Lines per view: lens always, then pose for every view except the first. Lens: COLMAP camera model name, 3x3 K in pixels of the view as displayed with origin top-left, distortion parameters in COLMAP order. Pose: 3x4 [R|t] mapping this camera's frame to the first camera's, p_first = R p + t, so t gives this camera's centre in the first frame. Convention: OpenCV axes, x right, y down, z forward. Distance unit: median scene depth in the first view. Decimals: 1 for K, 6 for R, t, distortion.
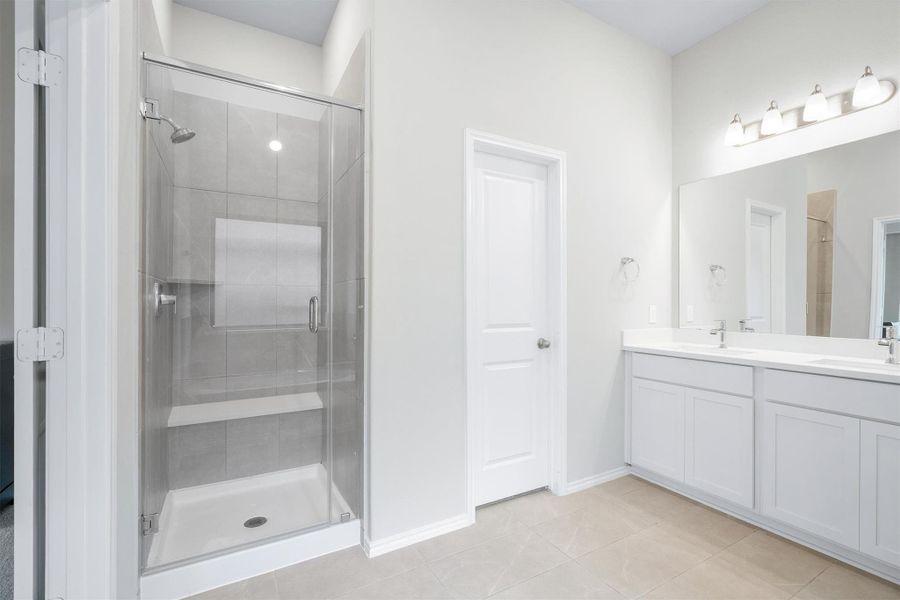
lens RADIAL K [[405.1, 0, 450.0], [0, 405.1, 300.0], [0, 0, 1]] dist [-0.001889, 0.000204]
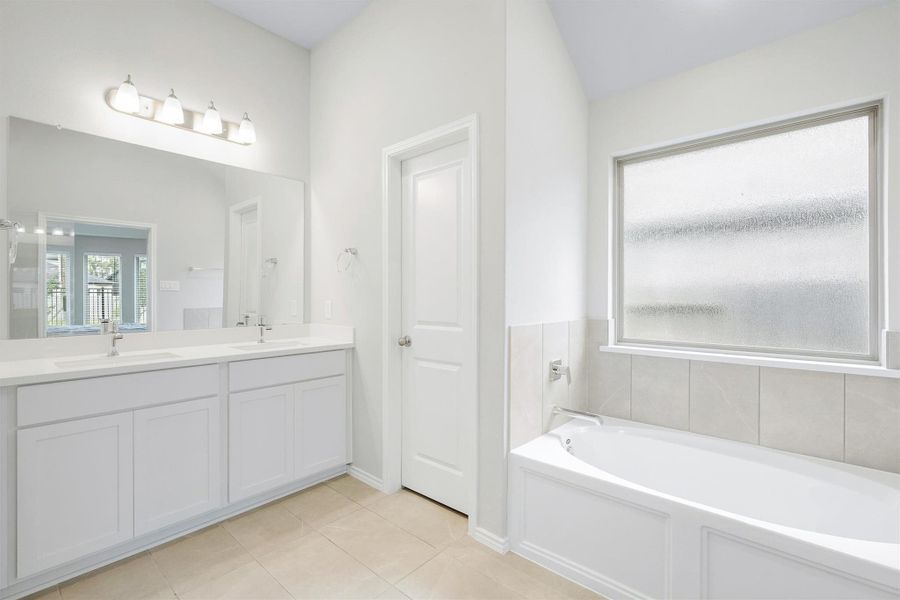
lens RADIAL K [[406.5, 0, 451.1], [0, 406.5, 294.1], [0, 0, 1]] dist [0.001461, 0.000298]
pose [[-0.332533, -0.002745, 0.943088, -0.391818], [-0.011409, 0.999934, -0.001112, -0.012225], [-0.943023, -0.011129, -0.332543, 0.813288]]
